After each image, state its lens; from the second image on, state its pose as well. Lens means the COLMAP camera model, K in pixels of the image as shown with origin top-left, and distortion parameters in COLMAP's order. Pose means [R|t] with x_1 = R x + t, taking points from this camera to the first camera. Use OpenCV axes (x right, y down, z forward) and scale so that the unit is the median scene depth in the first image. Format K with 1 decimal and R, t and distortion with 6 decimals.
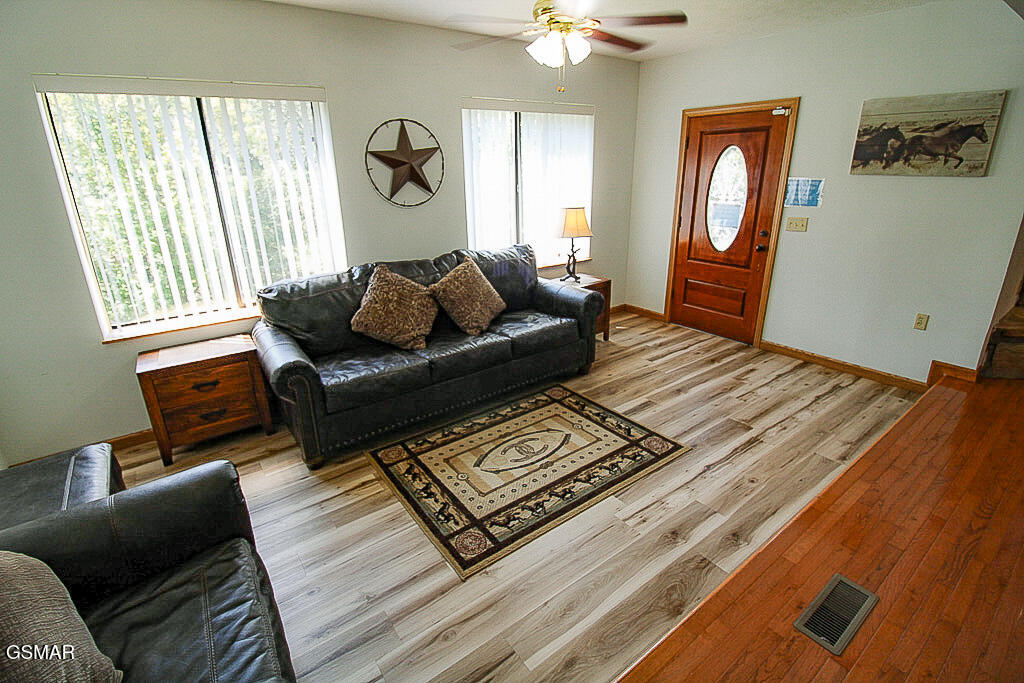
lens RADIAL K [[476.9, 0, 517.1], [0, 476.9, 332.1], [0, 0, 1]] dist [-0.002885, -0.009742]
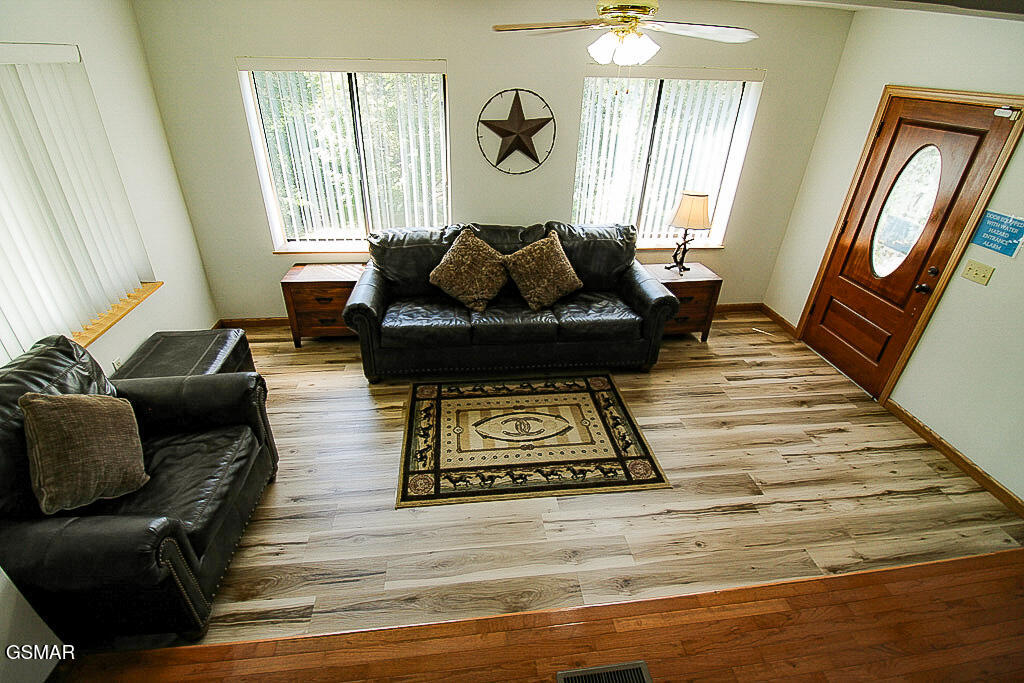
lens RADIAL K [[476.9, 0, 511.7], [0, 476.9, 337.2], [0, 0, 1]] dist [-0.002885, -0.009742]
pose [[0.869261, 0.284749, -0.404108, 0.342358], [-0.206416, 0.951843, 0.226689, -0.178585], [0.449197, -0.113637, 0.886176, 0.018346]]
